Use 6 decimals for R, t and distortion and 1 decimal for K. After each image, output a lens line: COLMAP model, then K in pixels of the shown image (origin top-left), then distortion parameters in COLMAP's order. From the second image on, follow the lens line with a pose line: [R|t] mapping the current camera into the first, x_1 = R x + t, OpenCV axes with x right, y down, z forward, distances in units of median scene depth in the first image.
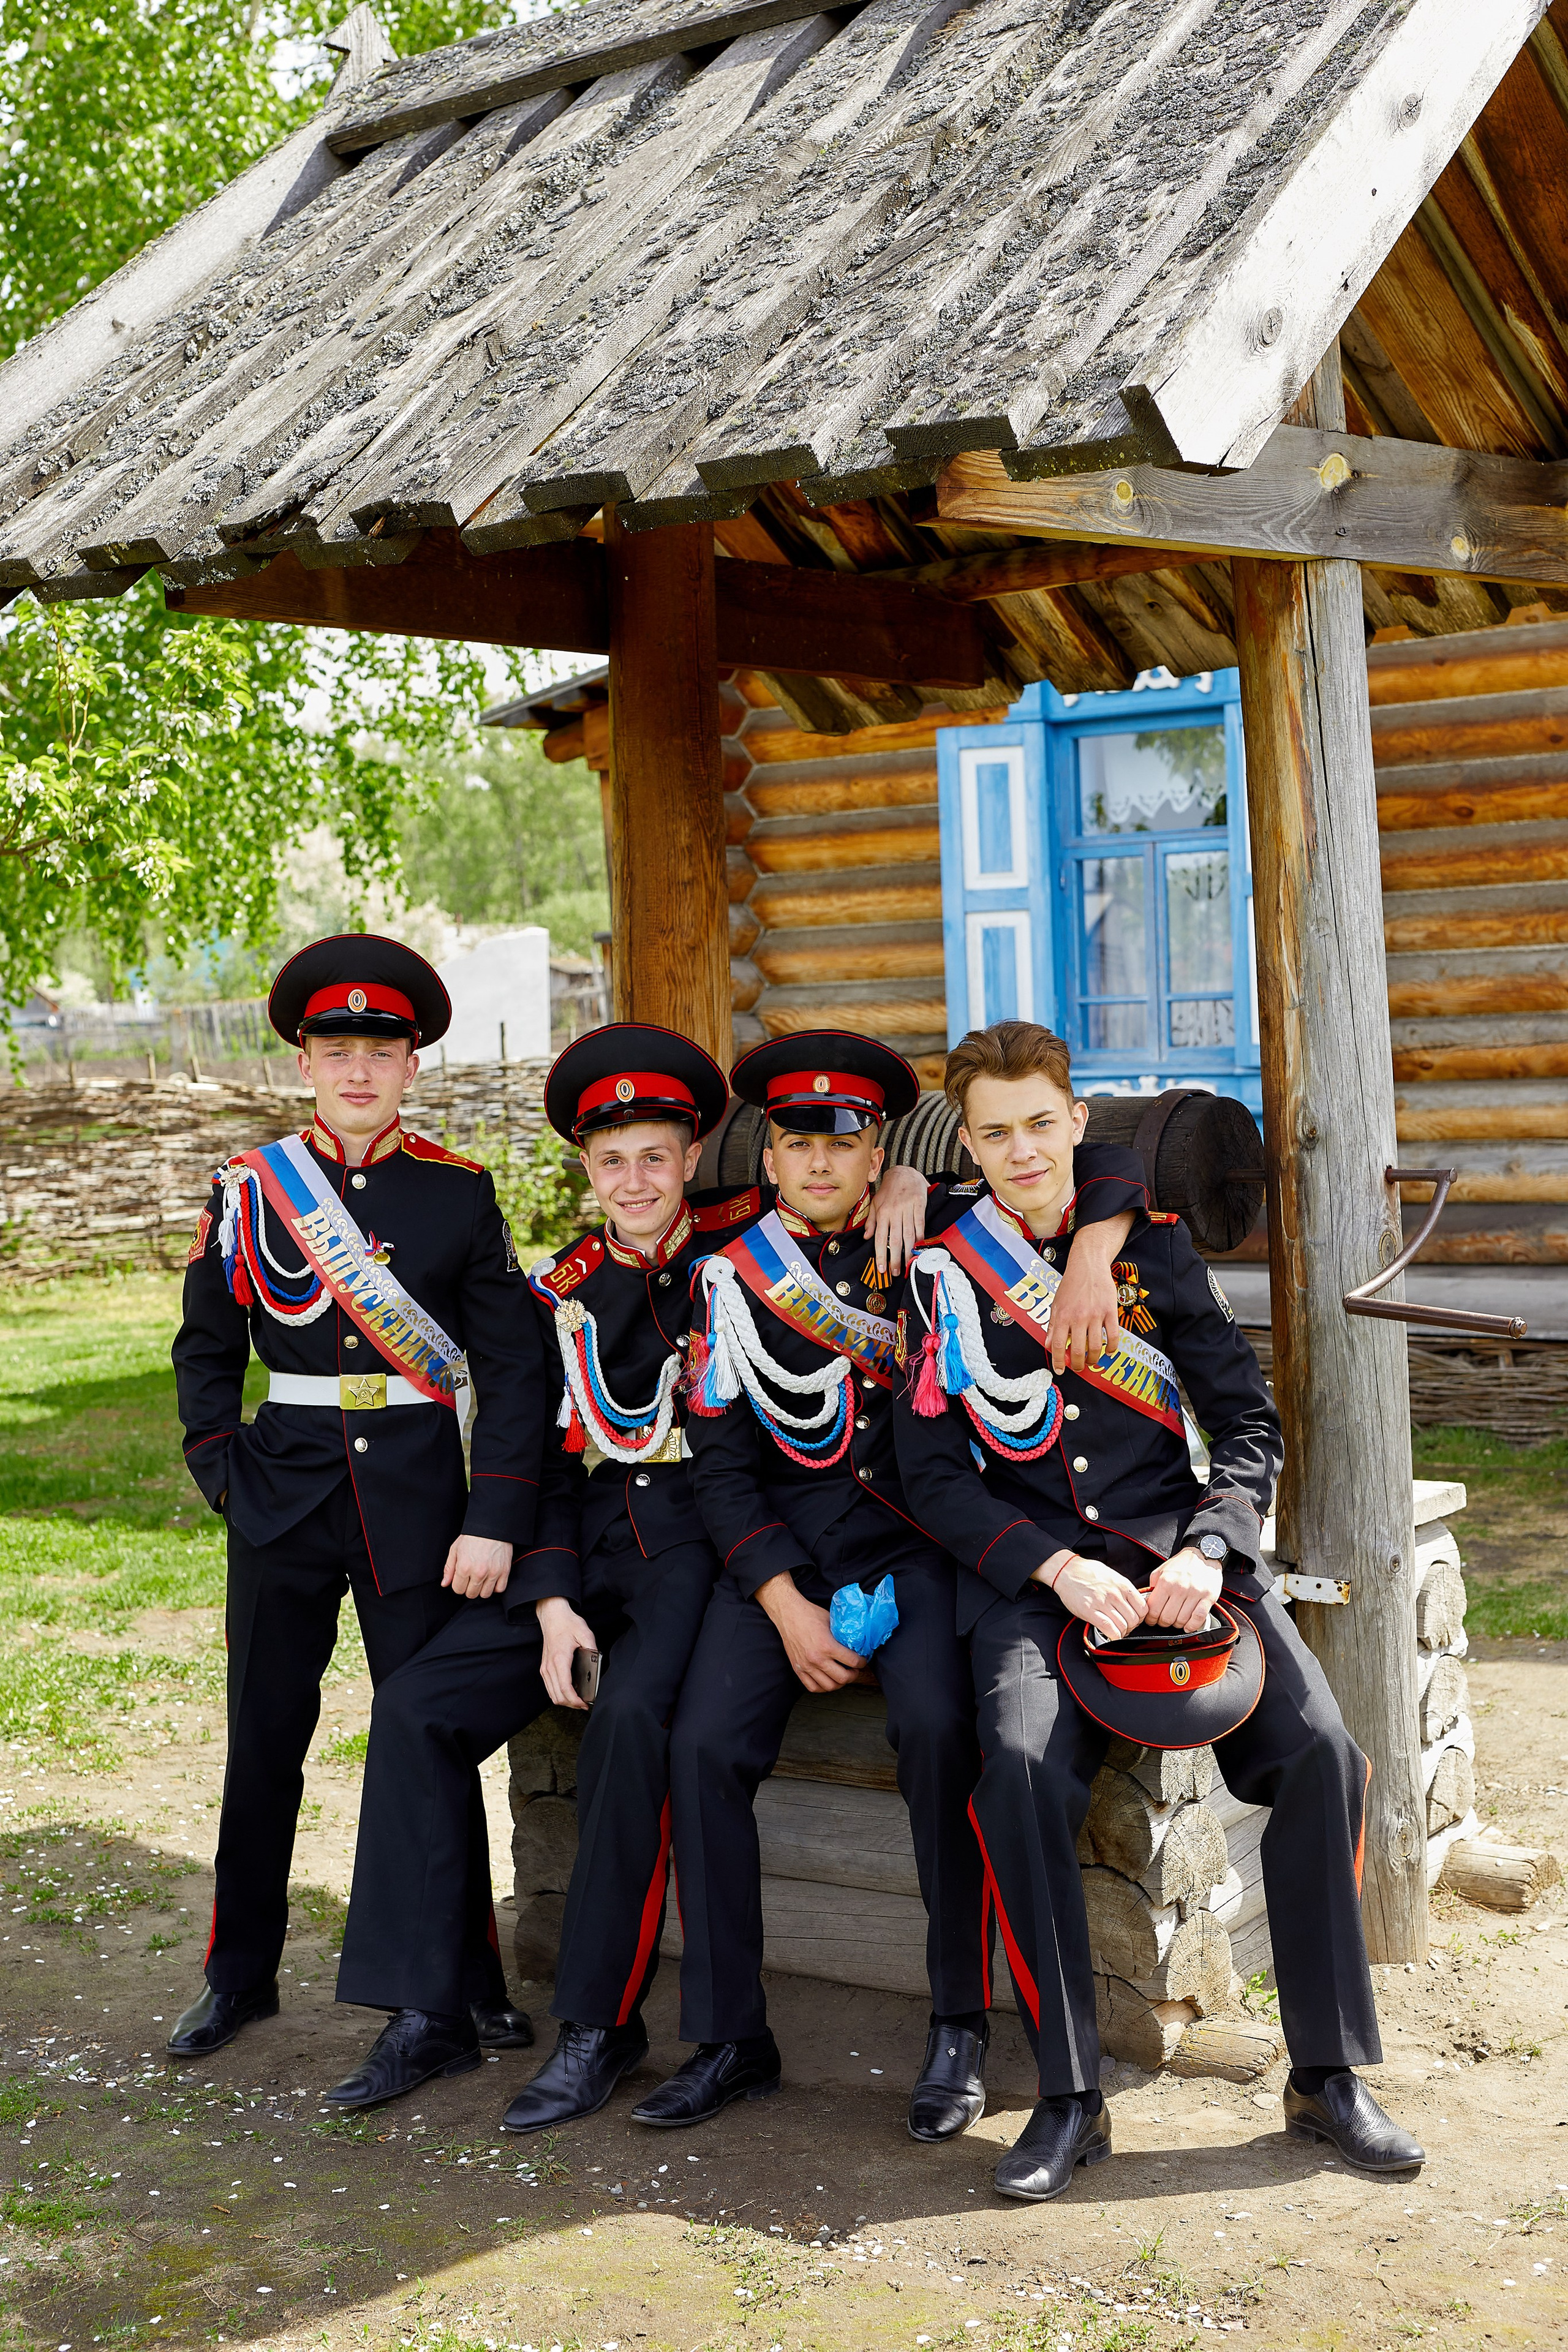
lens RADIAL K [[3306.0, 0, 773.3], [0, 3306.0, 1166.2], [0, 0, 1]] dist [-0.004833, 0.127215]
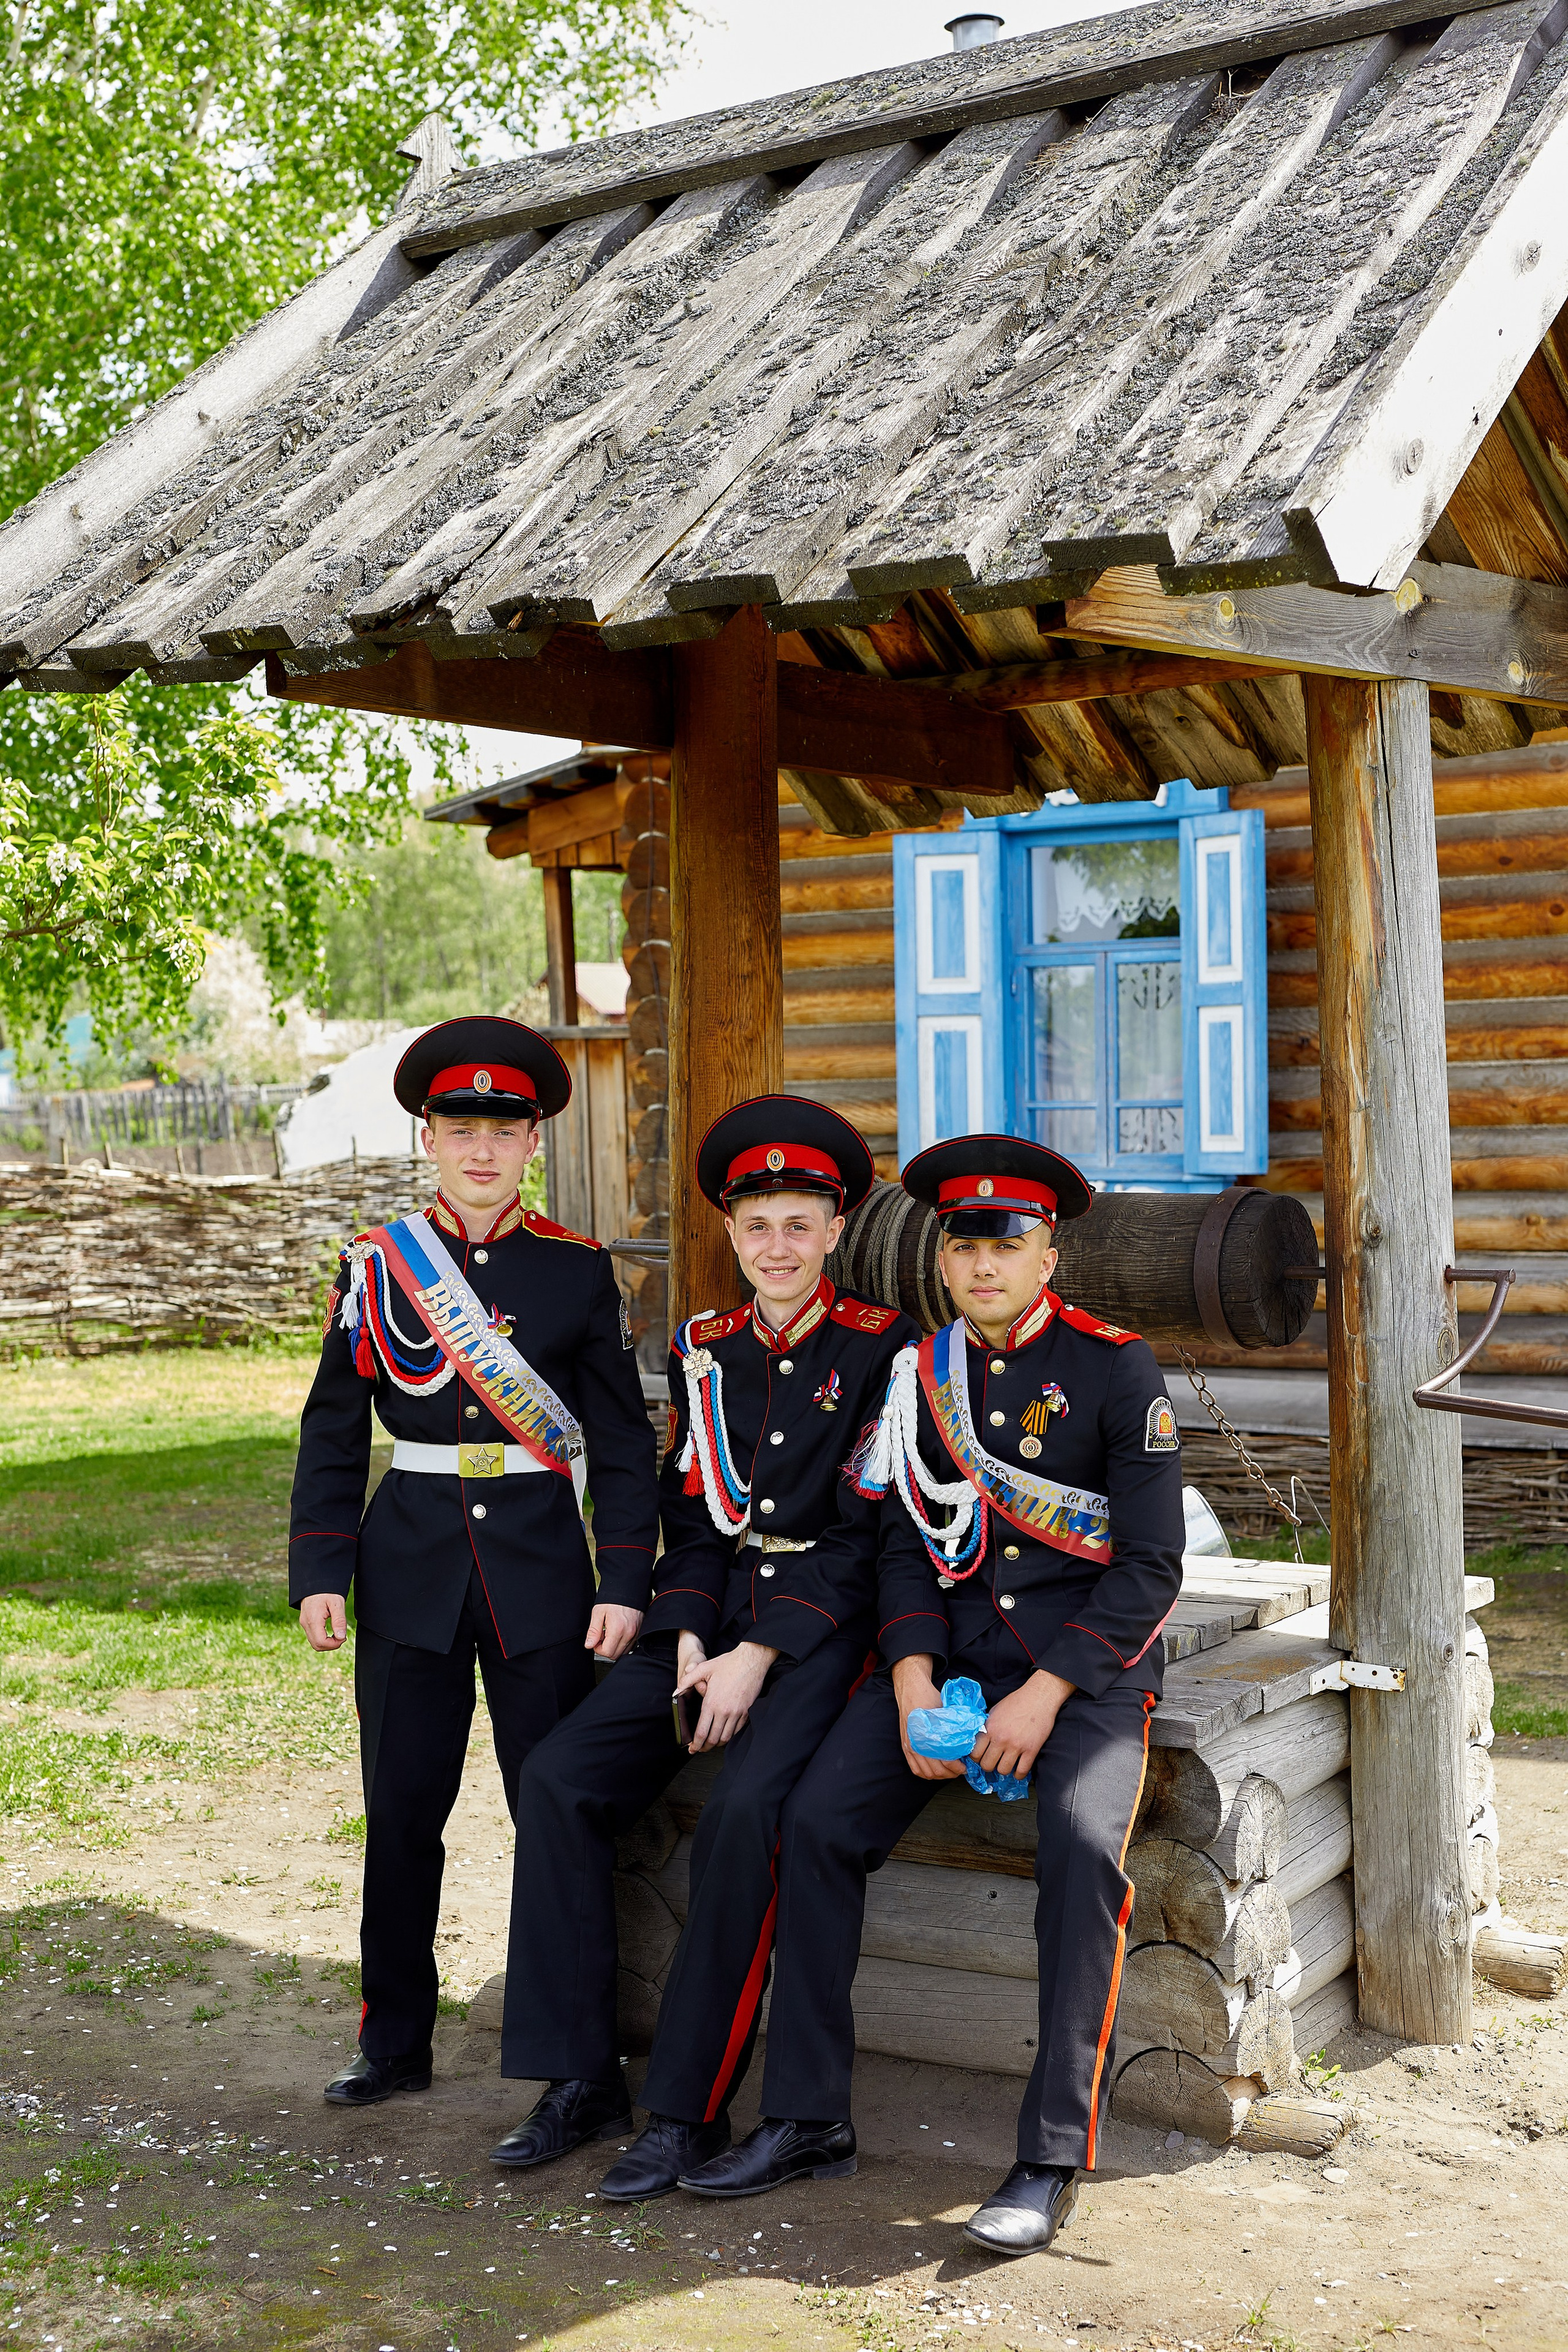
lens RADIAL K [[3306.0, 0, 773.3], [0, 3306.0, 1166.2], [0, 0, 1]] dist [-0.004833, 0.127215]
pose [[0.998722, 0.022466, 0.045268, -0.052576], [-0.021020, 0.999262, -0.032164, 0.004825], [-0.045958, 0.031171, 0.998457, -0.016168]]
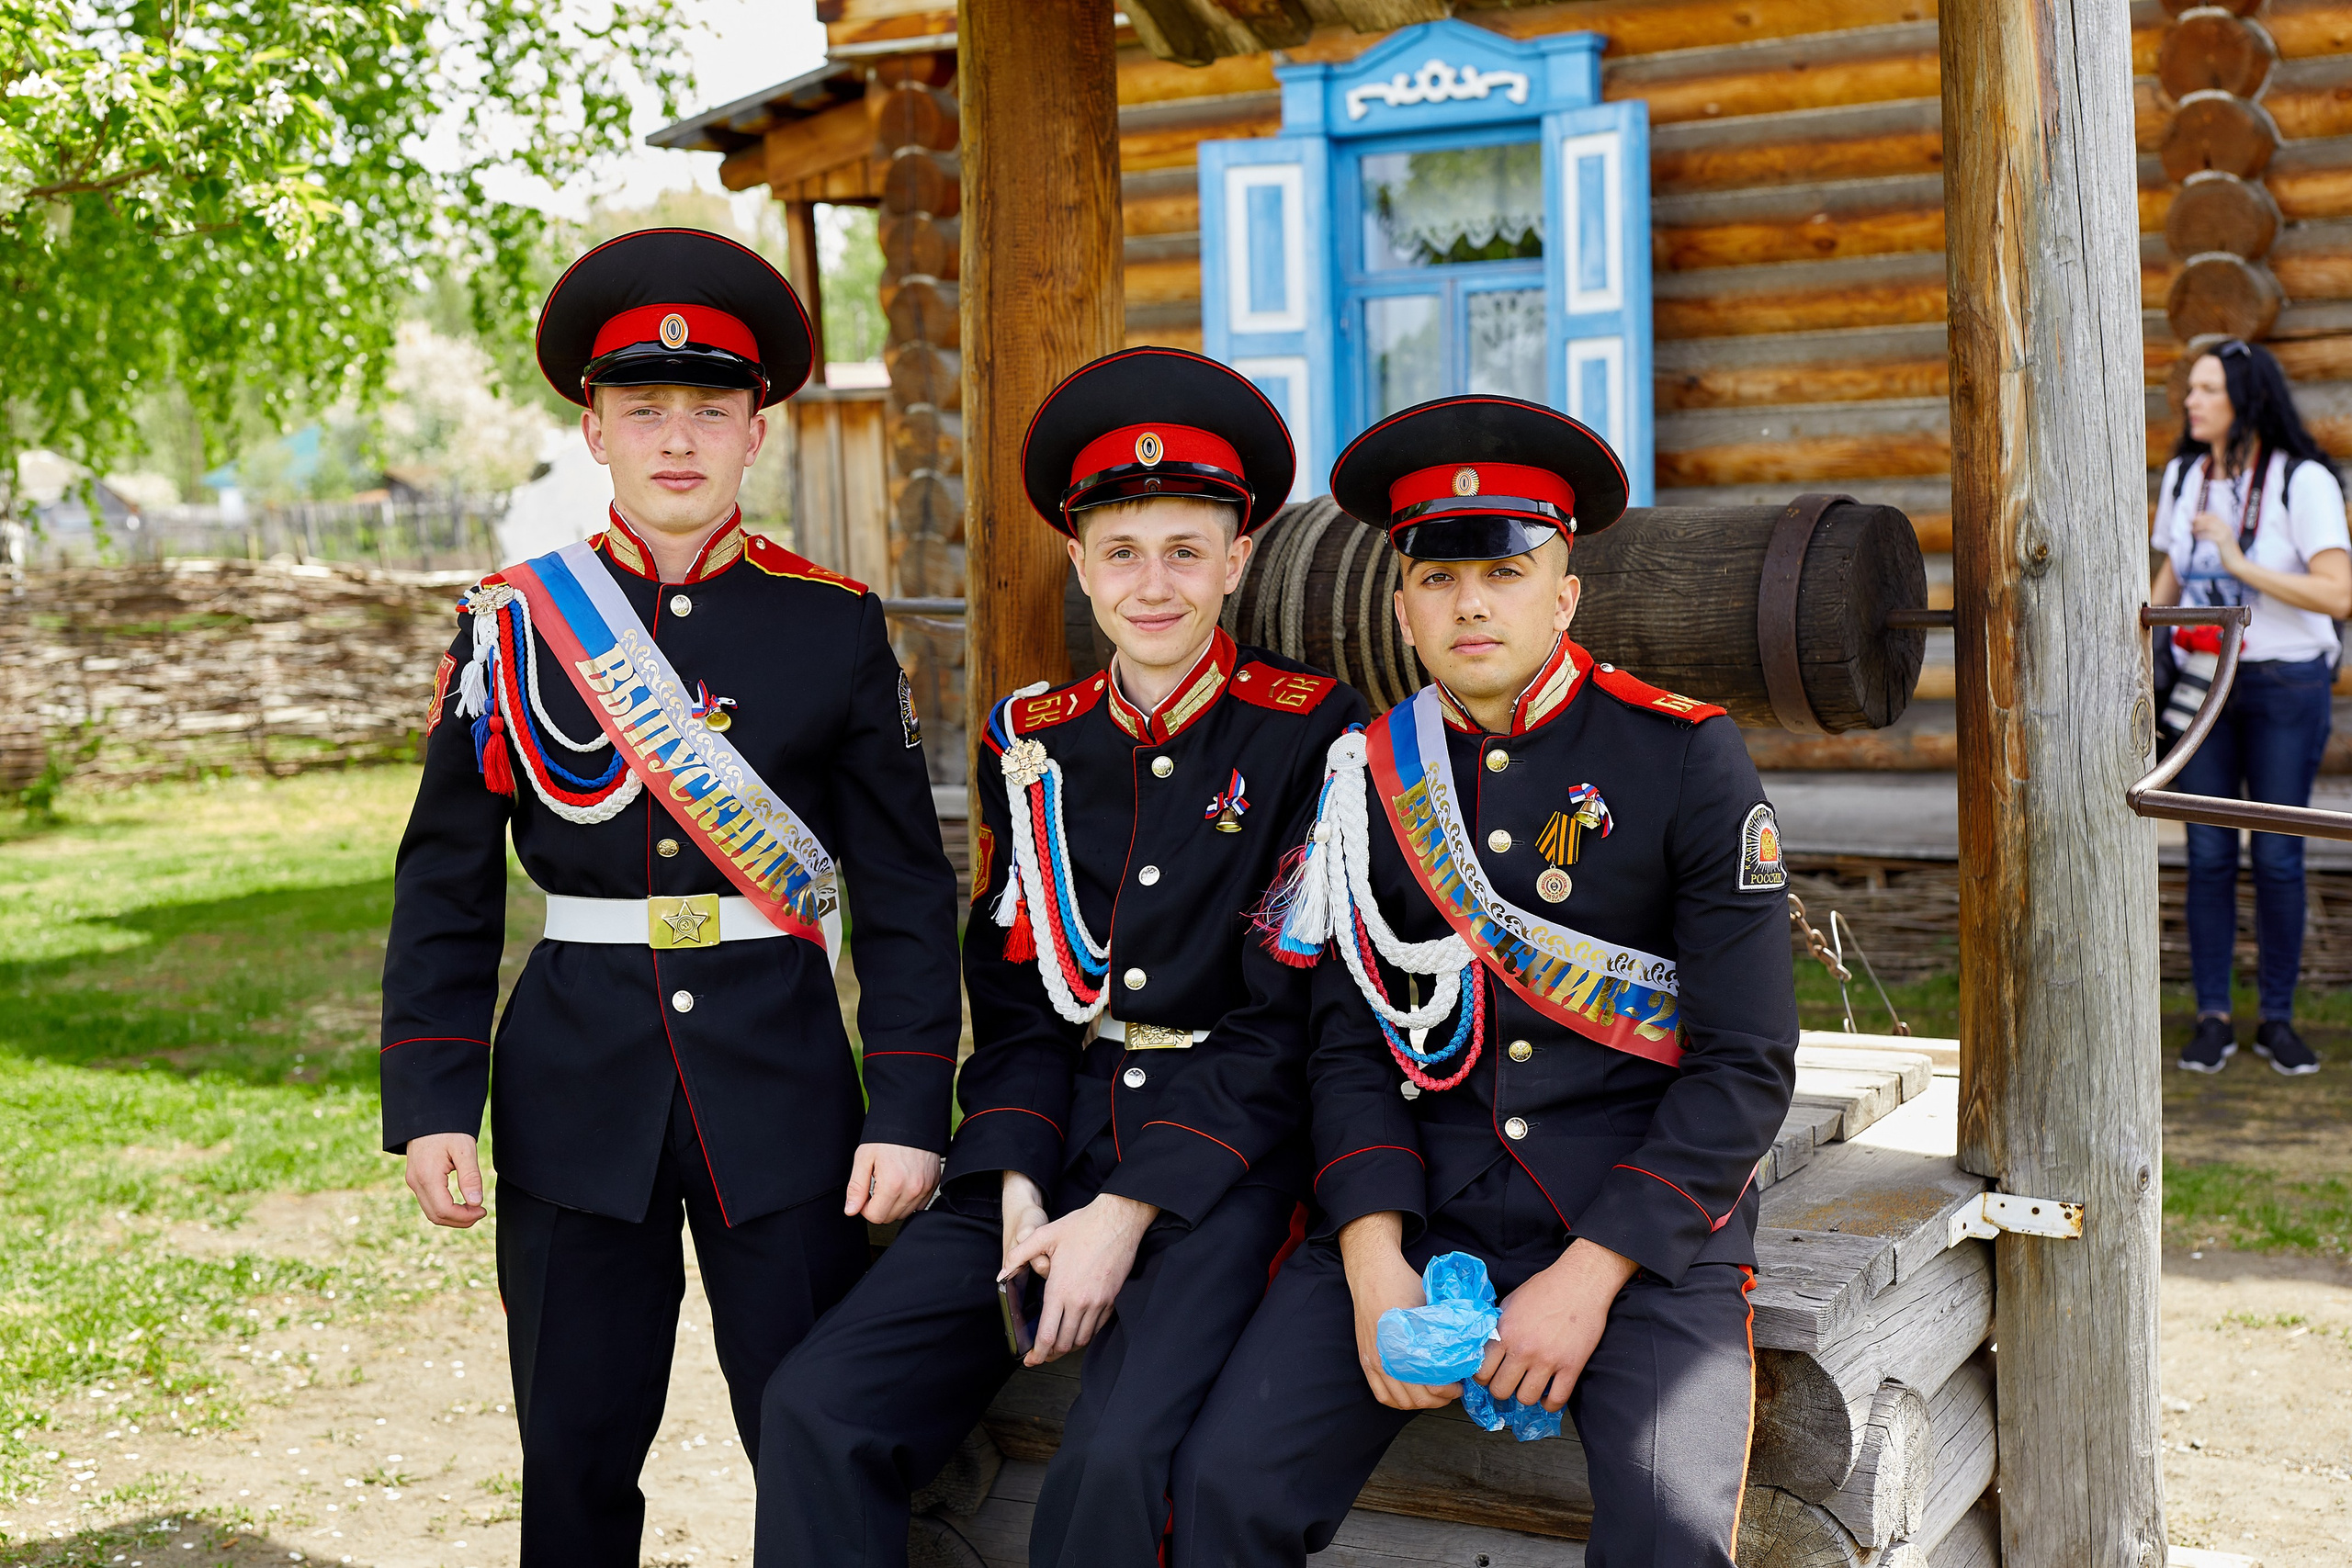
lens RADIAL K [[3305.7, 0, 1171.8], [0, 3305.7, 783.0], [0, 0, 1]] dist [-0.004833, 0.127215]
pose [[0.995962, 0.005296, 0.089616, -0.056557], [-0.007964, 0.999535, 0.029437, 0.013776], [-0.089418, -0.030032, 0.995541, 0.243235]]
